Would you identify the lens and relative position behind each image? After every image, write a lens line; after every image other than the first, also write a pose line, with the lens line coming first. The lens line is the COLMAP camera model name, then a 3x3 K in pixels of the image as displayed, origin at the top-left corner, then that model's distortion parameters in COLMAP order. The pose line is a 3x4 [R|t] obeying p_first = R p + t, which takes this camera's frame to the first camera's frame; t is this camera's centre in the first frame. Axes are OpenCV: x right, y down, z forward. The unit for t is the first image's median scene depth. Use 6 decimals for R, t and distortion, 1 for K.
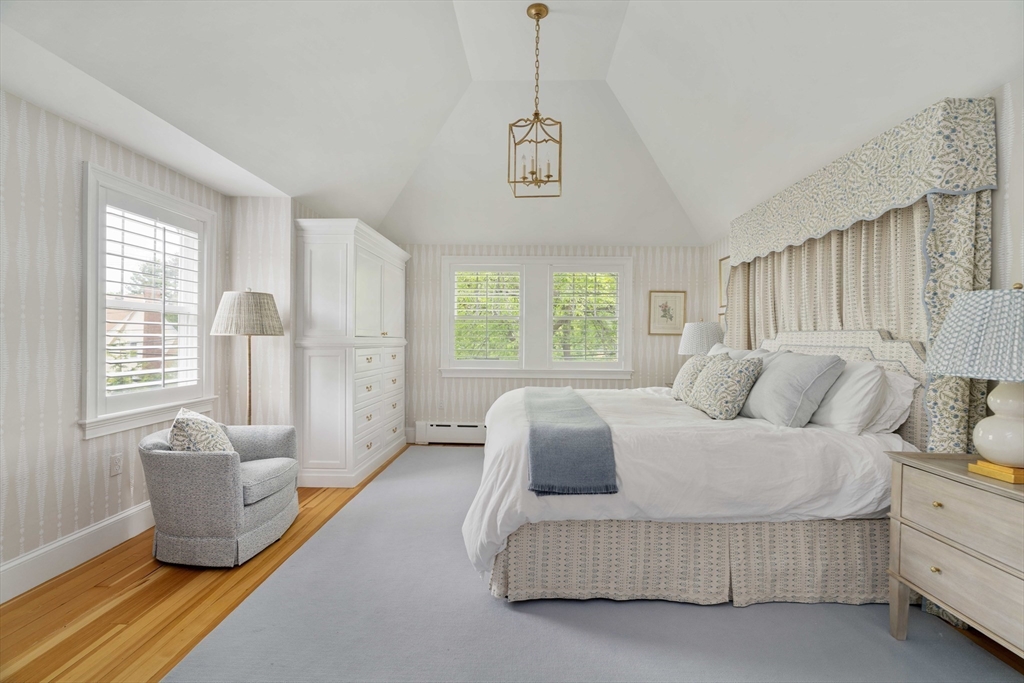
lens RADIAL K [[466.5, 0, 508.2], [0, 466.5, 348.7], [0, 0, 1]] dist [-0.005806, 0.000380]
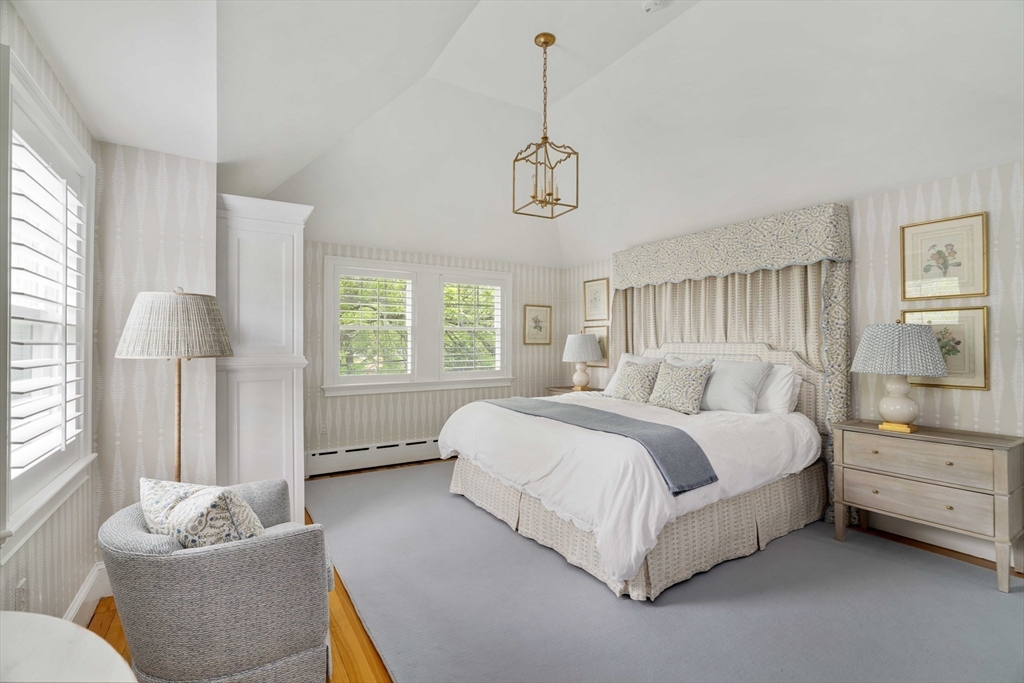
lens RADIAL K [[466.5, 0, 484.2], [0, 466.5, 346.7], [0, 0, 1]] dist [-0.005806, 0.000380]
pose [[0.832015, -0.015949, 0.554524, -0.767448], [0.022334, 0.999739, -0.004757, -0.041530], [-0.554303, 0.016343, 0.832154, 0.258960]]
